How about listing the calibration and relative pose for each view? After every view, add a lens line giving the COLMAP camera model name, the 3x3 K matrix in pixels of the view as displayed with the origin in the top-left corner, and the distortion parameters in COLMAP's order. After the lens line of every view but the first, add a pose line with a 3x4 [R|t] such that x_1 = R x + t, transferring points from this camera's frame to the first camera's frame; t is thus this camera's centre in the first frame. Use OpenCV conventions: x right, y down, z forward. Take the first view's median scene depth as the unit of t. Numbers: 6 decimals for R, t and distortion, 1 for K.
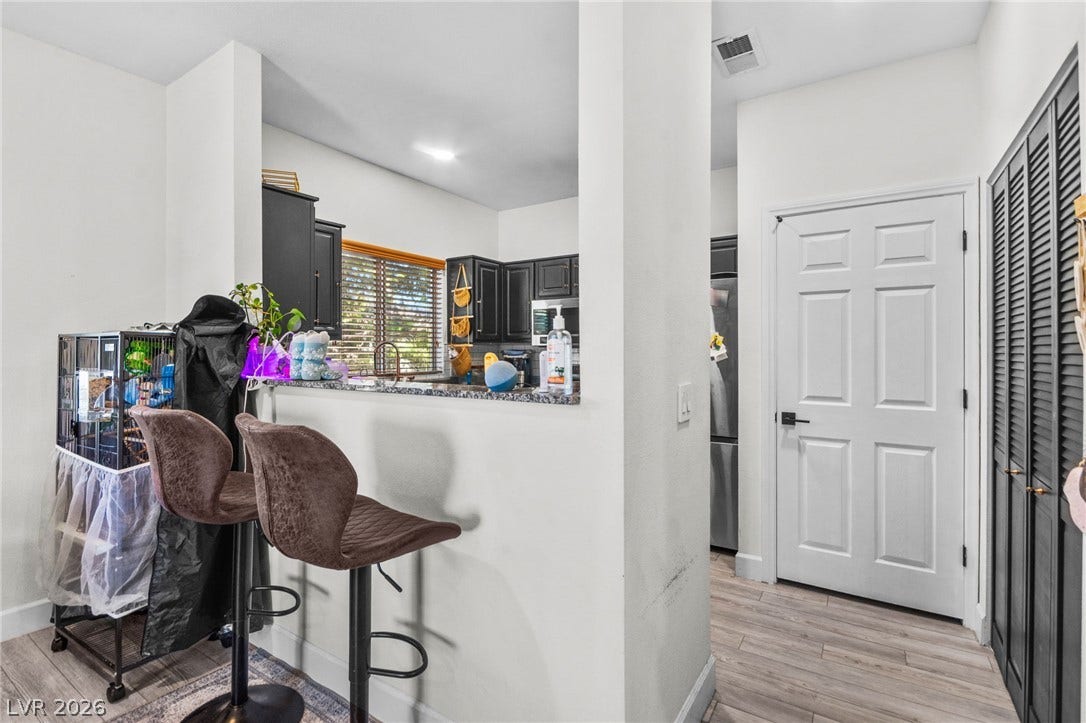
lens RADIAL K [[505.5, 0, 543.4], [0, 505.5, 345.1], [0, 0, 1]] dist [0.000088, -0.000797]
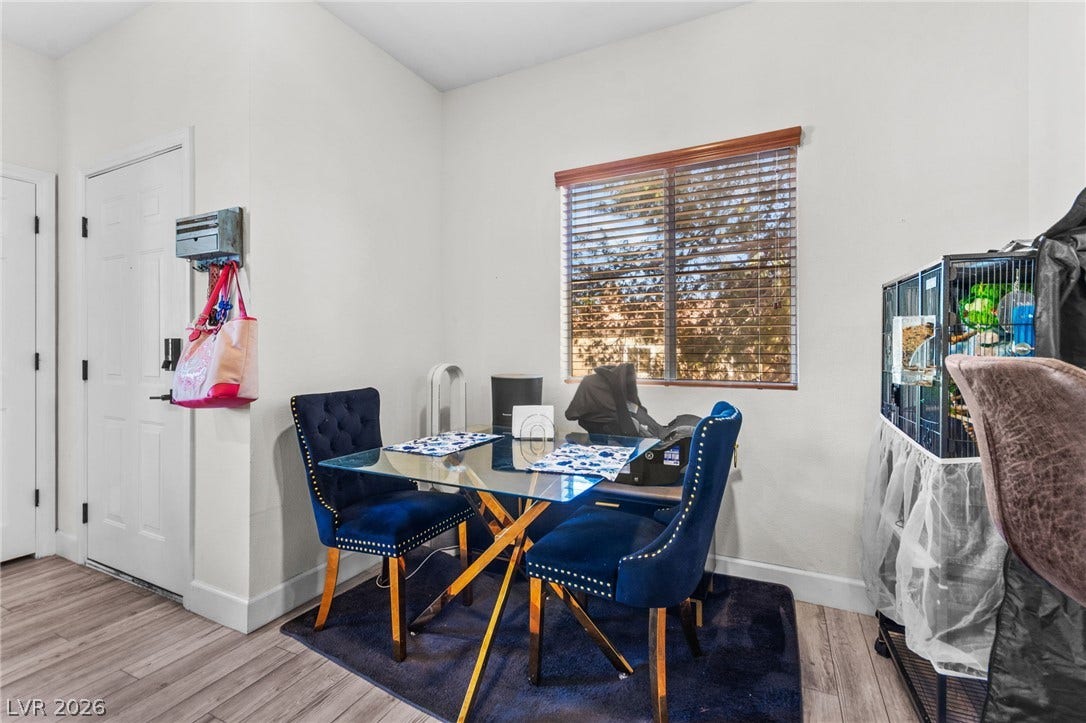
lens RADIAL K [[480.3, 0, 542.9], [0, 480.3, 345.0], [0, 0, 1]] dist [0.000248, 0.000107]
pose [[0.119732, 0.000514, -0.992806, -0.245535], [0.005876, 0.999982, 0.001226, 0.085541], [0.992789, -0.005981, 0.119727, 0.366718]]
